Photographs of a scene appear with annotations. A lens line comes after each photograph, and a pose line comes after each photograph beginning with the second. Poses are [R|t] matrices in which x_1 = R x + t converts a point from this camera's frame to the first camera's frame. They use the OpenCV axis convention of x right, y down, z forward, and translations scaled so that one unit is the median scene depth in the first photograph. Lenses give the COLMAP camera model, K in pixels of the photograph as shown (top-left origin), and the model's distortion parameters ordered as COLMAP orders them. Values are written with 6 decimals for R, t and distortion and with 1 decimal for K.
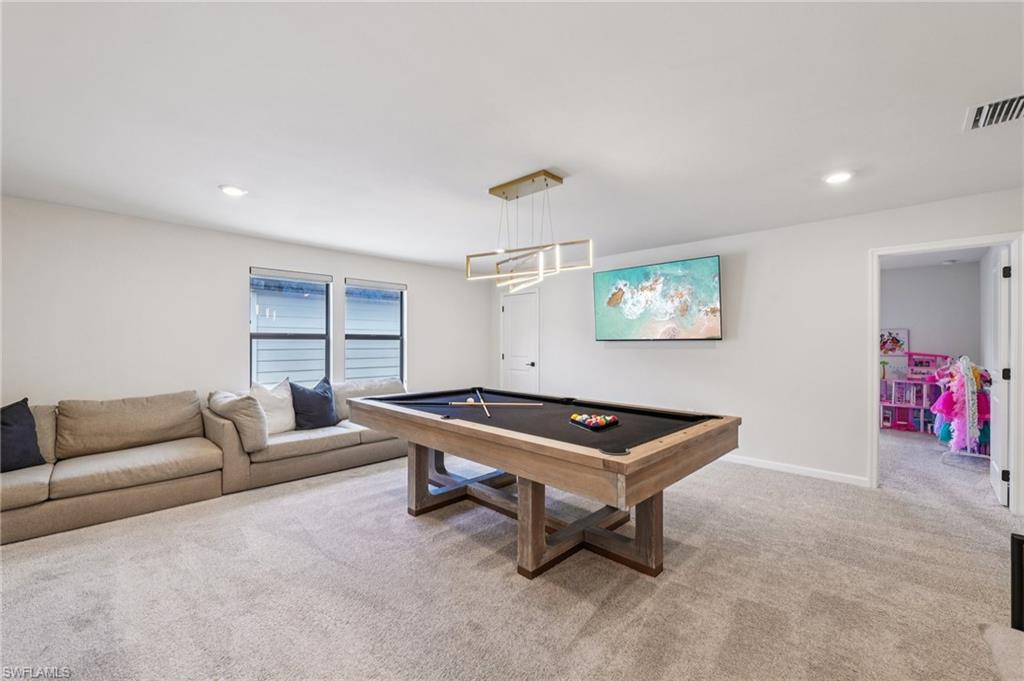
lens RADIAL K [[425.0, 0, 511.9], [0, 425.0, 321.9], [0, 0, 1]] dist [0.000987, -0.000182]
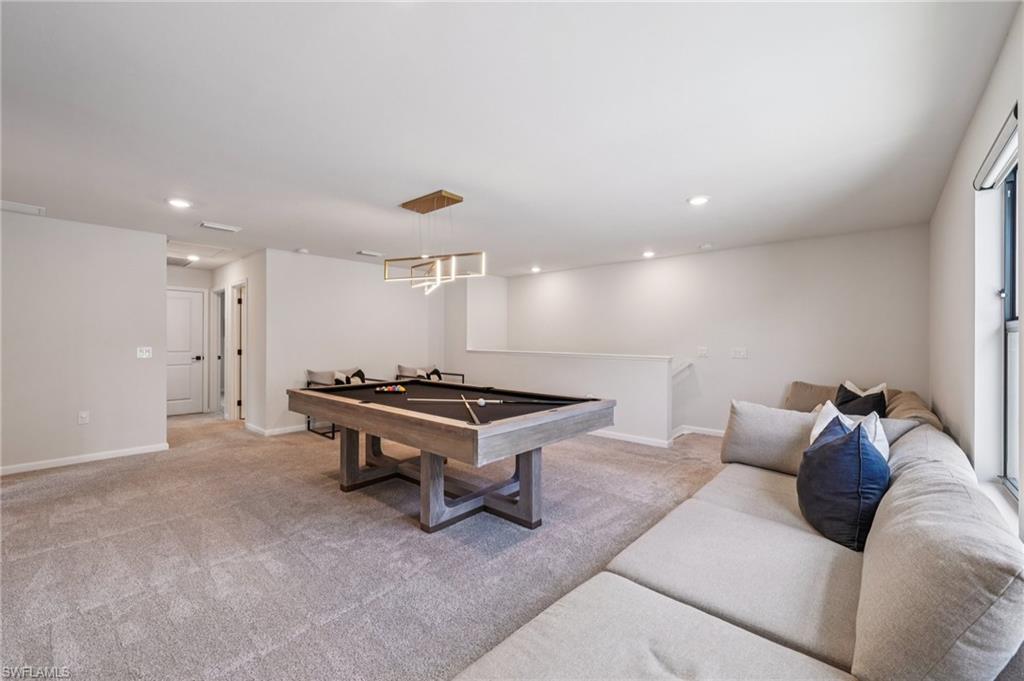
lens RADIAL K [[425.6, 0, 514.8], [0, 425.6, 332.1], [0, 0, 1]] dist [-0.000175, -0.000027]
pose [[0.998232, 0.001042, 0.059437, 0.186224], [-0.002935, 0.999491, 0.031771, -0.004788], [-0.059374, -0.031889, 0.997726, -0.178319]]
